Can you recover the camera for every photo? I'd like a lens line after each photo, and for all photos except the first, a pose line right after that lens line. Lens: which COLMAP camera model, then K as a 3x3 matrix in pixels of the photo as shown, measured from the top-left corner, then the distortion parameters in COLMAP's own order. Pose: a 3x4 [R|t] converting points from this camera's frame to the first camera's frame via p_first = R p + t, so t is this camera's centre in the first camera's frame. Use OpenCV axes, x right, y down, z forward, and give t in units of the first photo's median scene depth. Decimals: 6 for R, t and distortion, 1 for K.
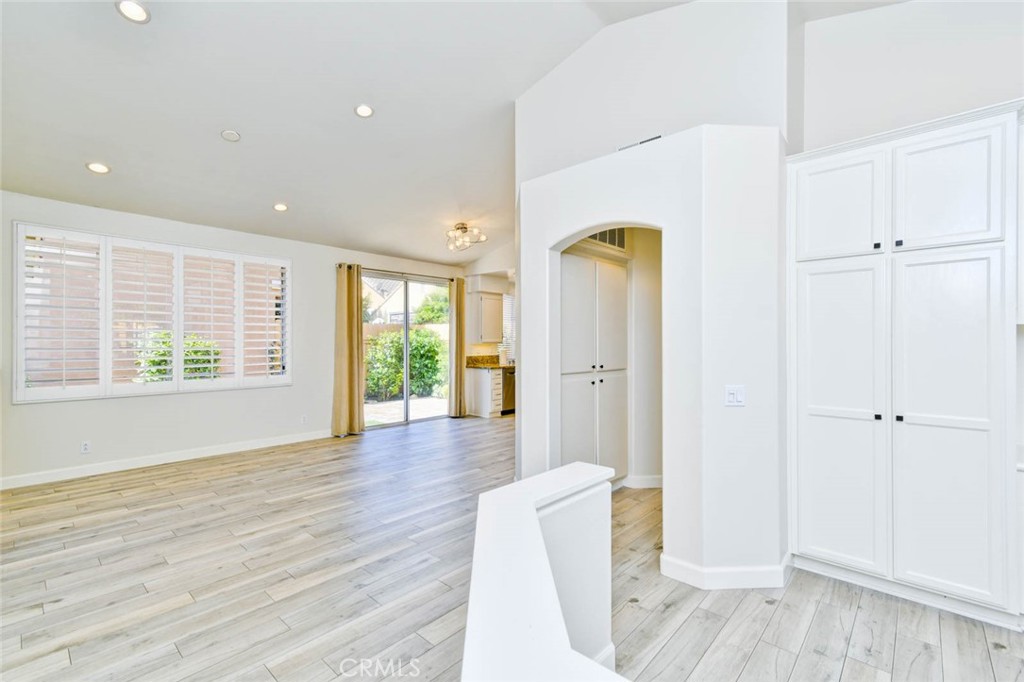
lens RADIAL K [[450.5, 0, 514.1], [0, 450.5, 343.4], [0, 0, 1]] dist [0.010572, -0.000185]
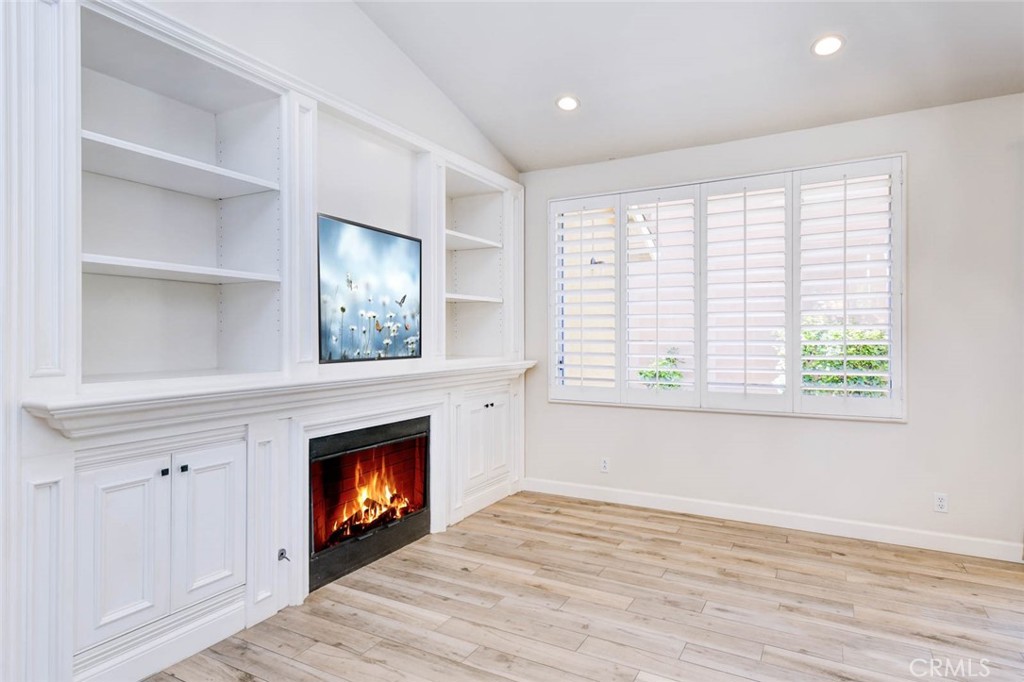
lens RADIAL K [[573.2, 0, 496.6], [0, 573.2, 353.3], [0, 0, 1]] dist [0.011291, 0.002285]
pose [[0.221208, 0.019342, -0.975035, -0.010684], [0.006988, 0.999746, 0.021418, 0.006597], [0.975202, -0.011552, 0.221016, 0.435912]]
